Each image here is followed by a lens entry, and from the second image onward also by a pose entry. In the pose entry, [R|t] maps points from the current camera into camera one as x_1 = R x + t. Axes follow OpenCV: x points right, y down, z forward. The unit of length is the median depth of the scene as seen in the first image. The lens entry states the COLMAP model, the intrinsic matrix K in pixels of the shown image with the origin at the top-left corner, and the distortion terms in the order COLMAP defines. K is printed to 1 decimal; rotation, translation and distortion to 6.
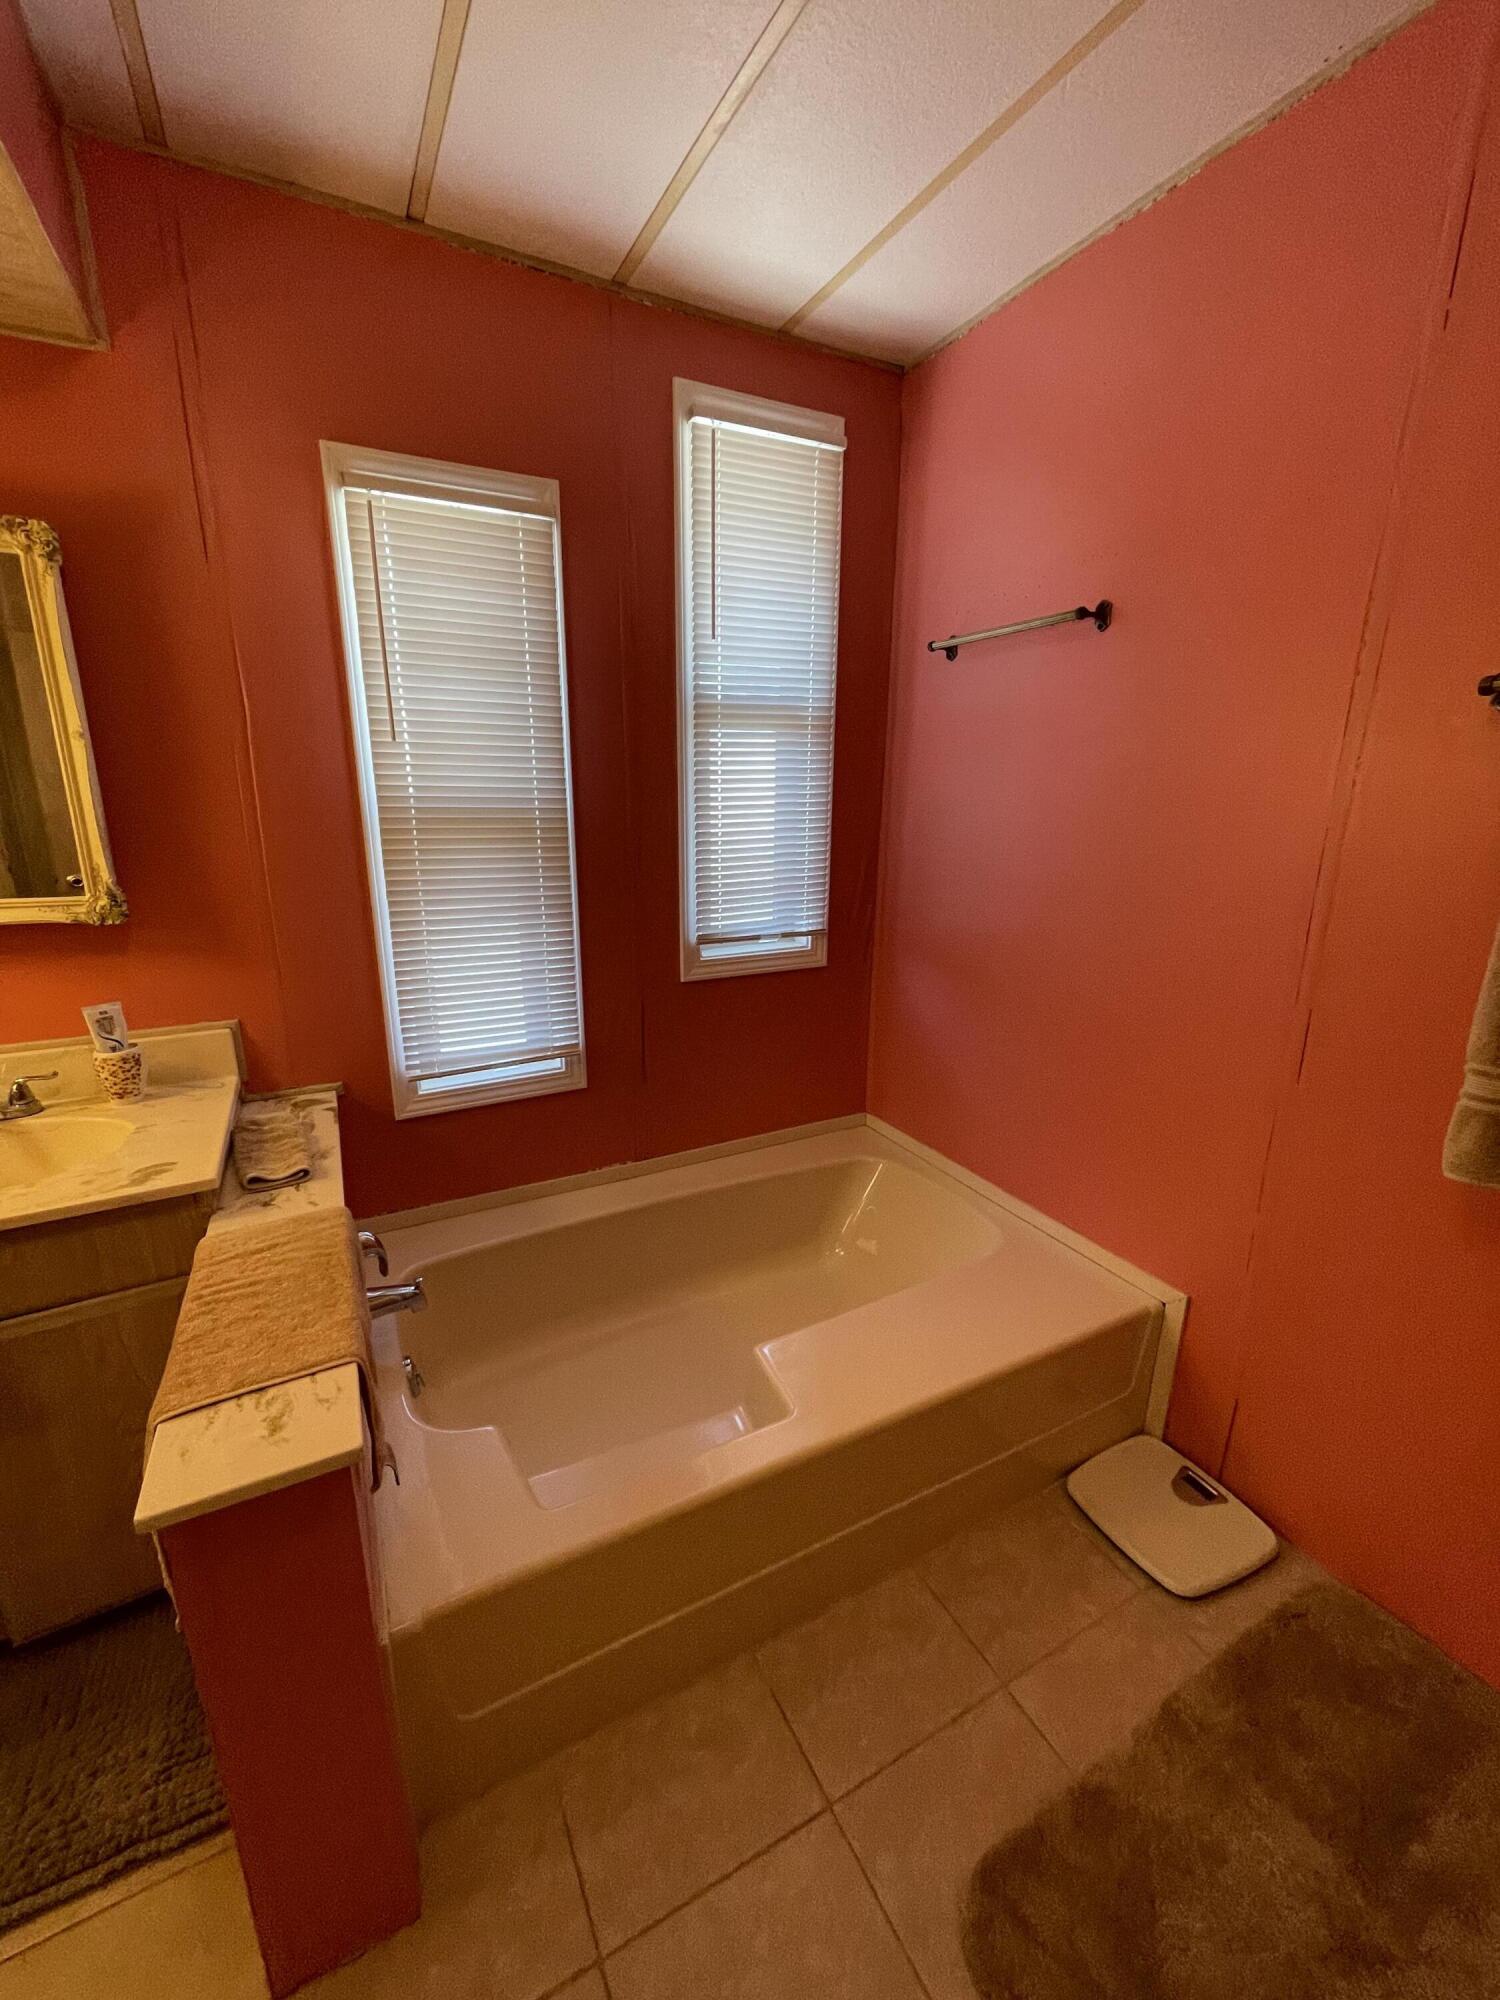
lens RADIAL K [[804.2, 0, 745.5], [0, 804.2, 1001.5], [0, 0, 1]] dist [-0.001168, -0.000275]
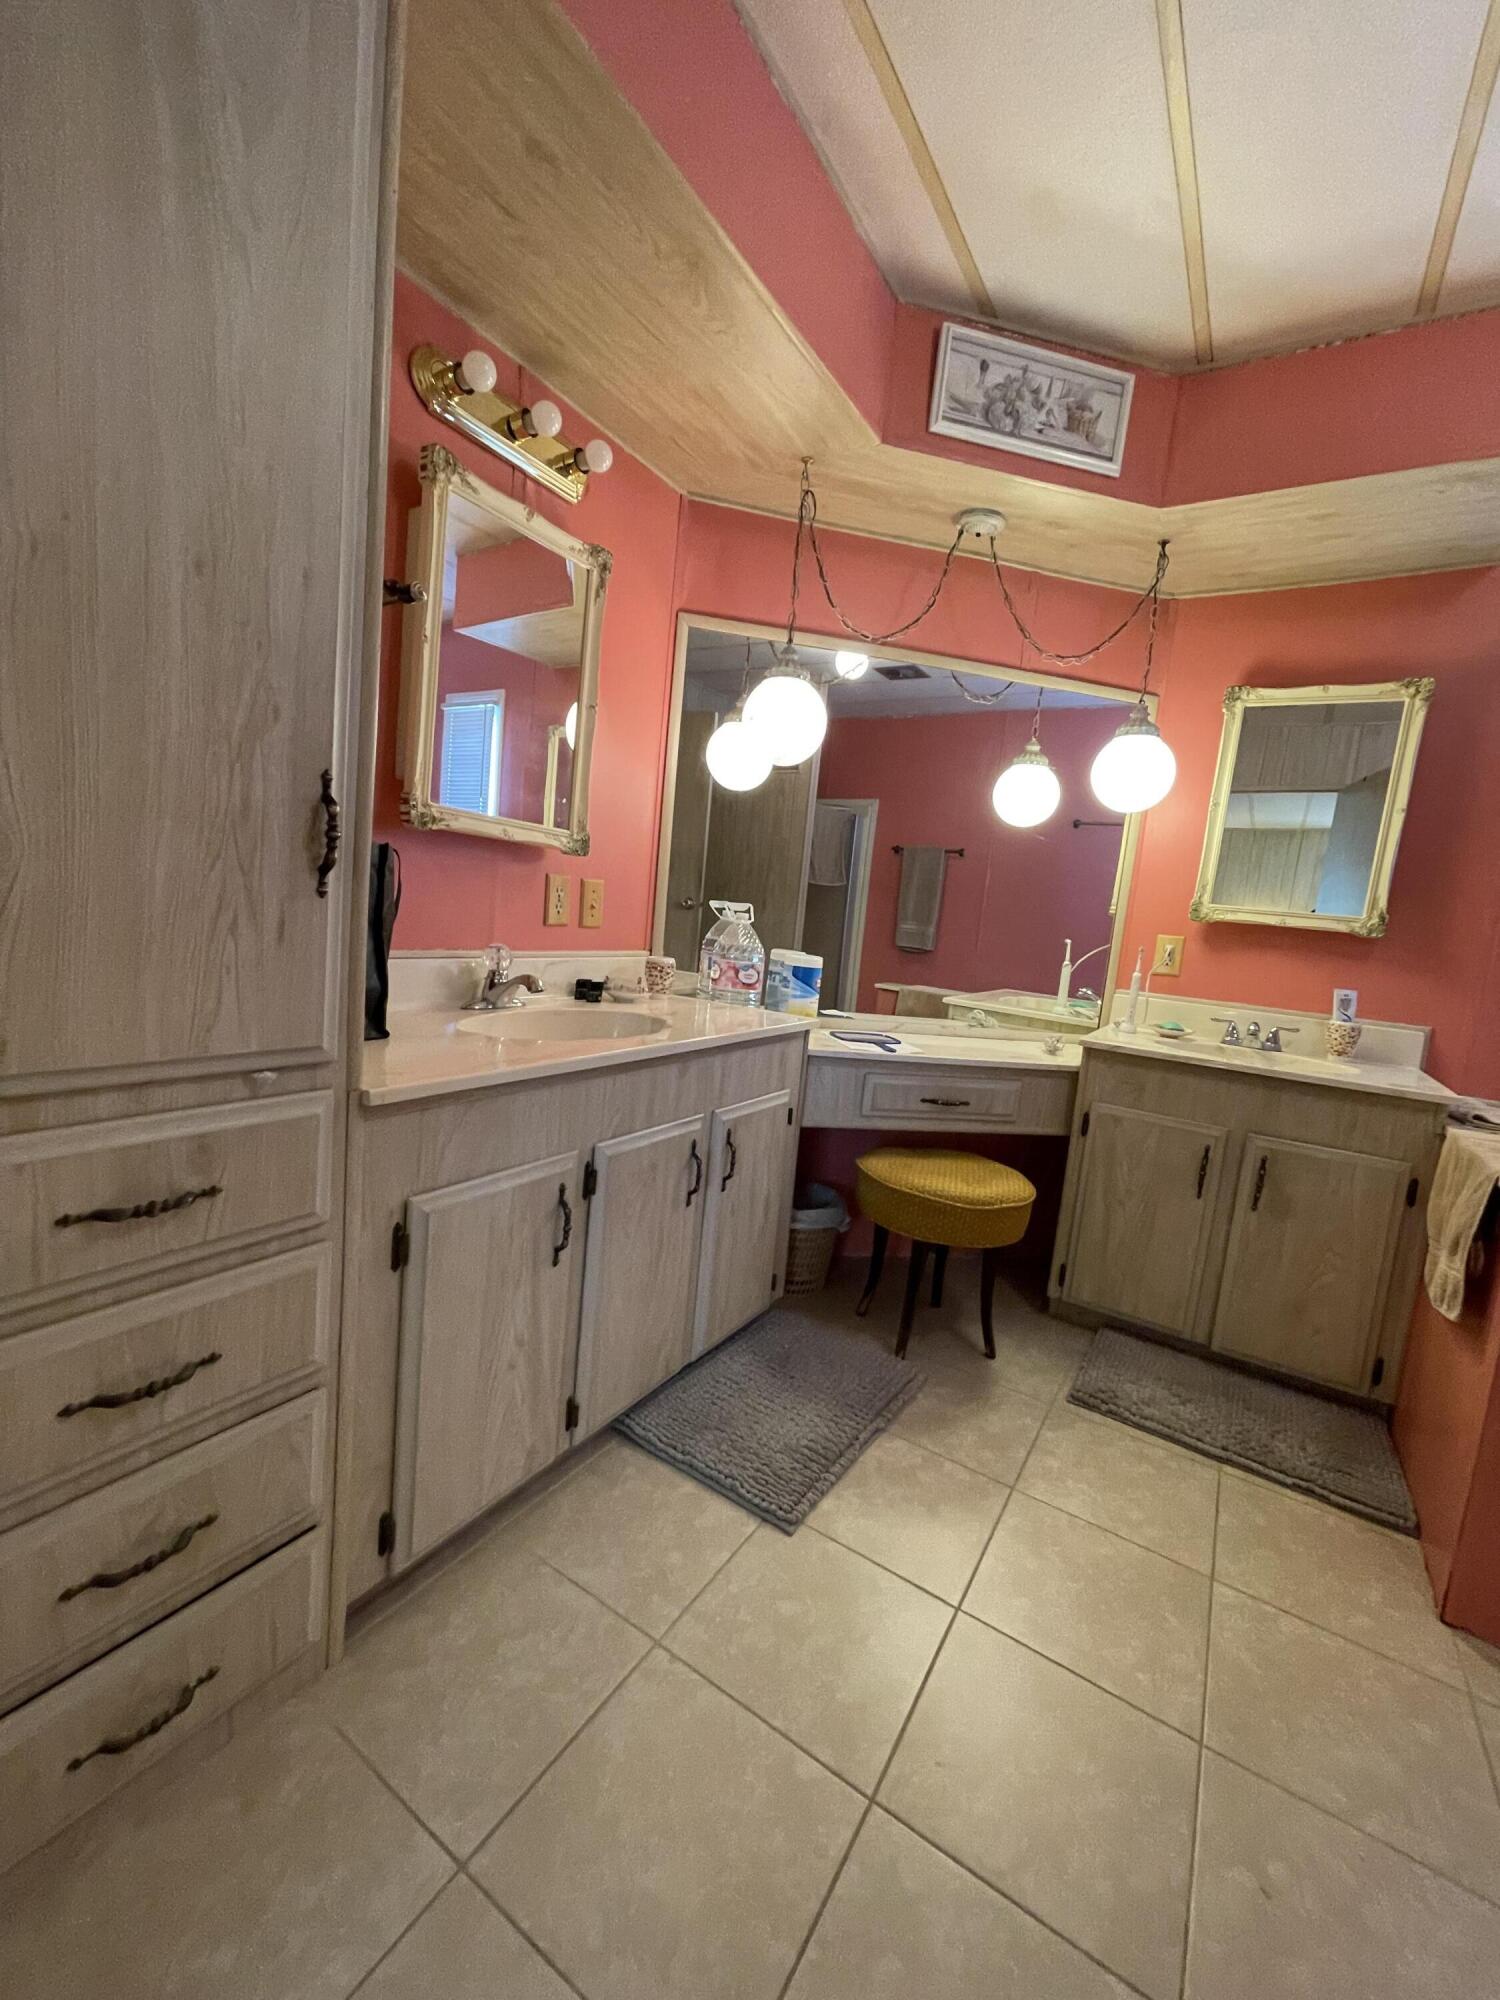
lens RADIAL K [[804.2, 0, 745.5], [0, 804.2, 1001.5], [0, 0, 1]] dist [-0.001168, -0.000275]
pose [[0.487188, 0.142701, -0.861559, -0.077570], [-0.313863, 0.949252, -0.020256, 0.390947], [0.814947, 0.280280, 0.507252, -0.609582]]
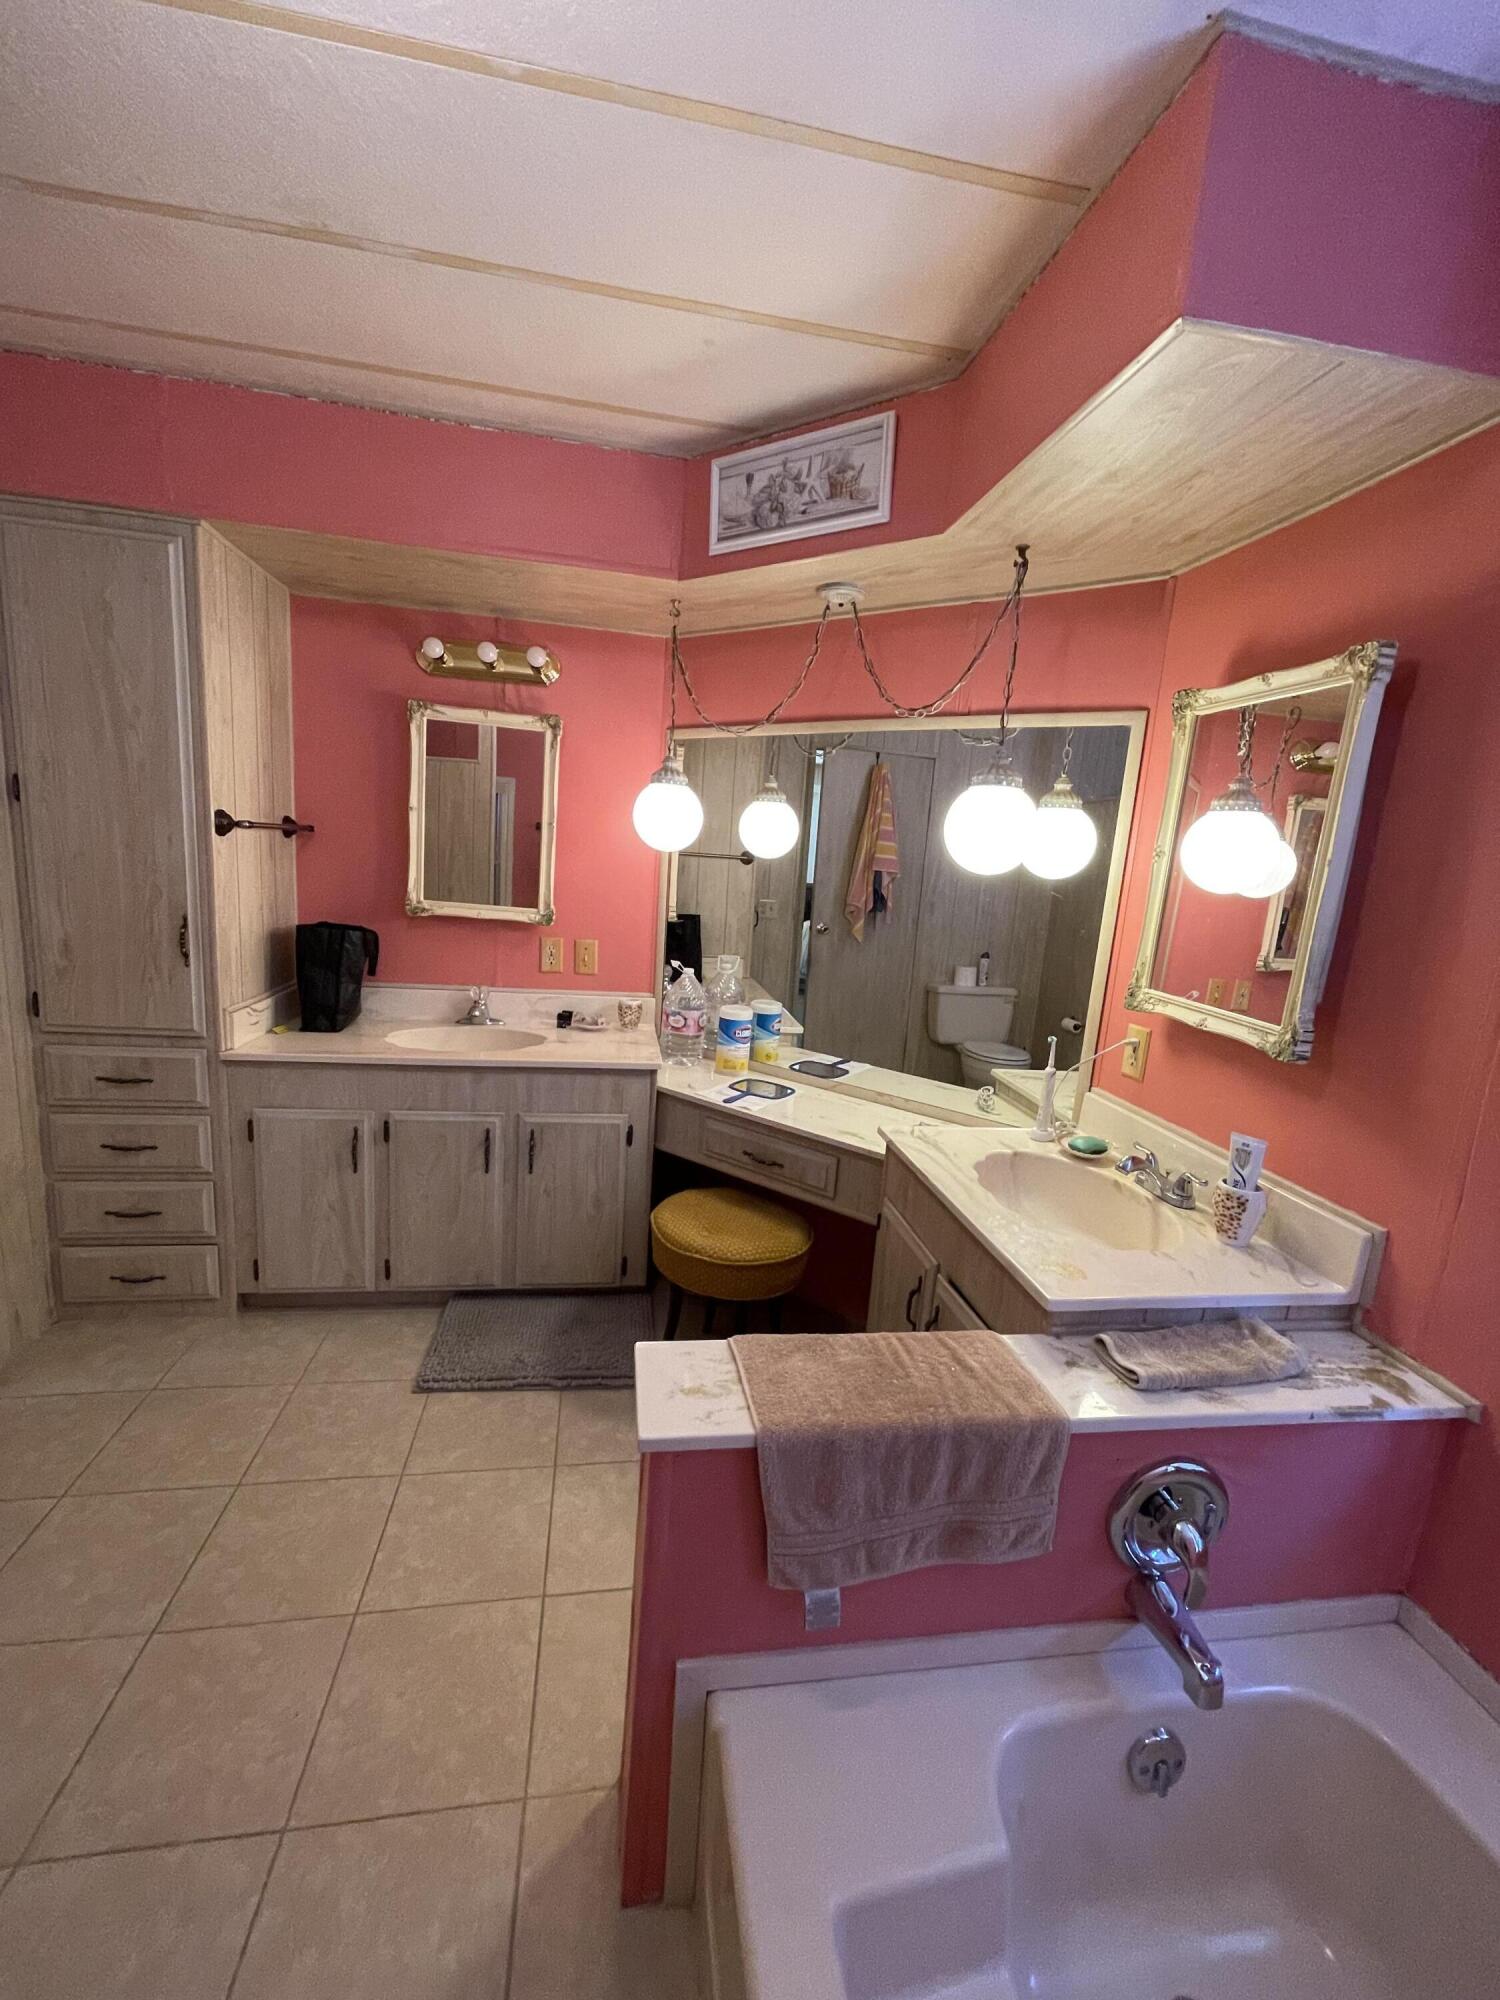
lens RADIAL K [[802.5, 0, 750.0], [0, 802.5, 1000.0], [0, 0, 1]] dist [-0.016024, -0.000217]
pose [[-0.317829, 0.138745, -0.937942, 0.241228], [-0.316404, 0.917009, 0.242864, -0.184575], [0.893797, 0.373958, -0.247552, 0.644429]]
